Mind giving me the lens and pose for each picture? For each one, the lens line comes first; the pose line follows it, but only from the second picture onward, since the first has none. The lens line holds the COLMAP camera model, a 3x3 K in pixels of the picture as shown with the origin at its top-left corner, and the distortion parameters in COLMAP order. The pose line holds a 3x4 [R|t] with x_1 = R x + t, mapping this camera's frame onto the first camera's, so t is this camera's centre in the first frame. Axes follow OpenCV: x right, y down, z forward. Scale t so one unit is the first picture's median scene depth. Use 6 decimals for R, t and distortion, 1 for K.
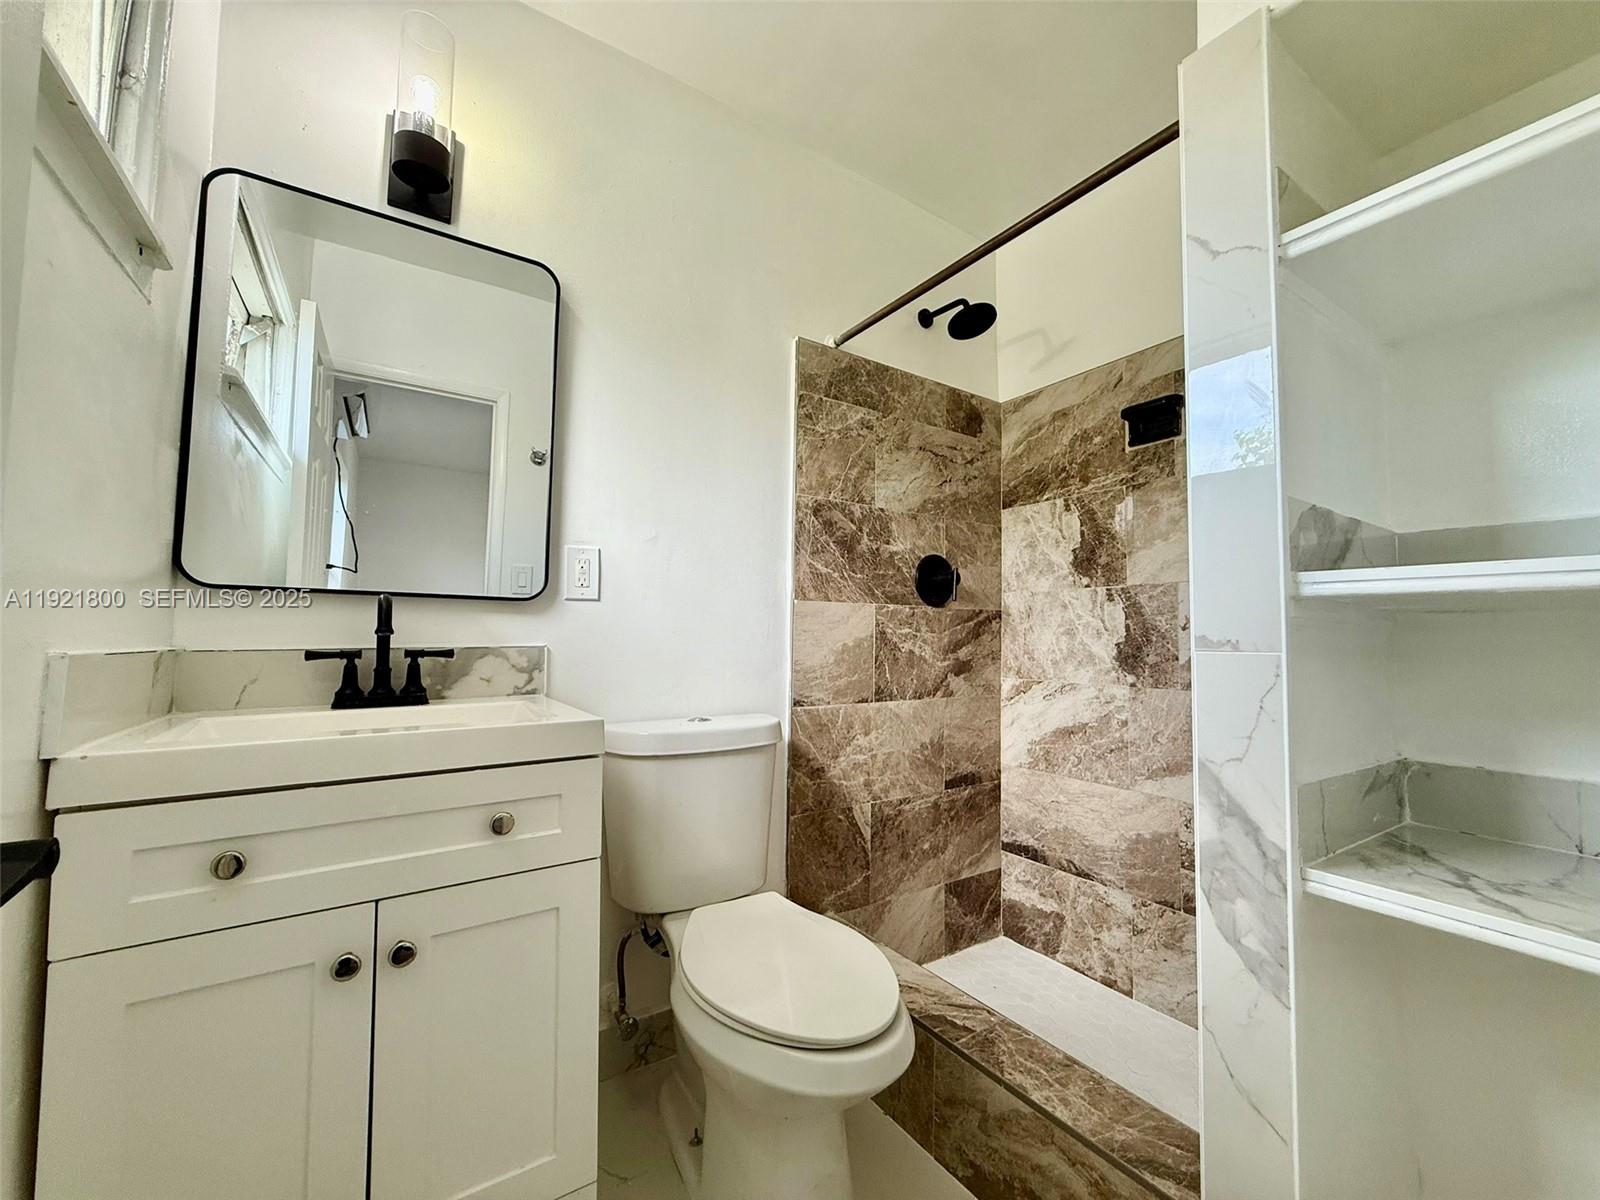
lens RADIAL K [[637.8, 0, 799.6], [0, 637.8, 600.8], [0, 0, 1]] dist [0.000907, -0.000359]
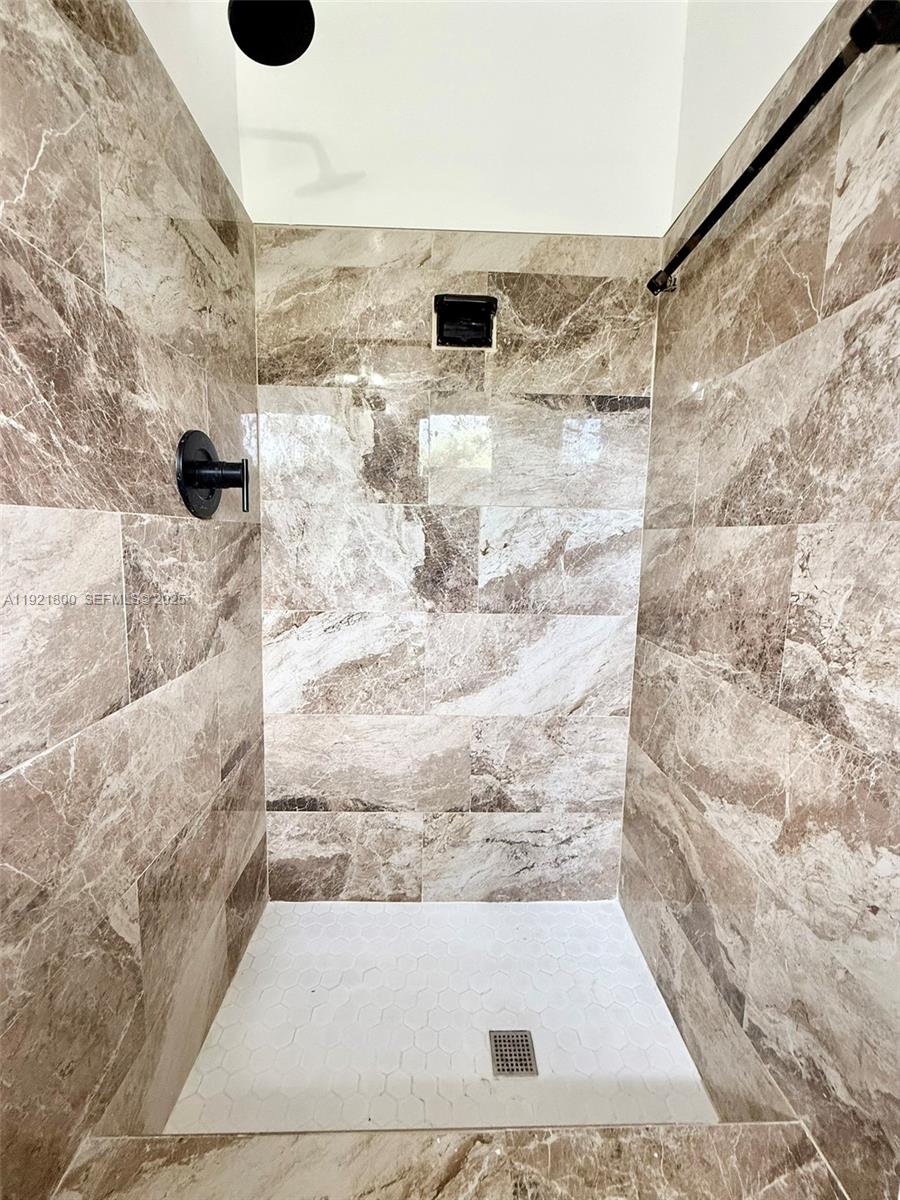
lens RADIAL K [[478.4, 0, 447.2], [0, 478.4, 597.1], [0, 0, 1]] dist [0.000907, -0.000359]
pose [[0.532088, -0.105496, 0.840091, -0.064515], [-0.065619, 0.984085, 0.165139, -0.008282], [-0.844142, -0.142994, 0.516697, 0.580936]]
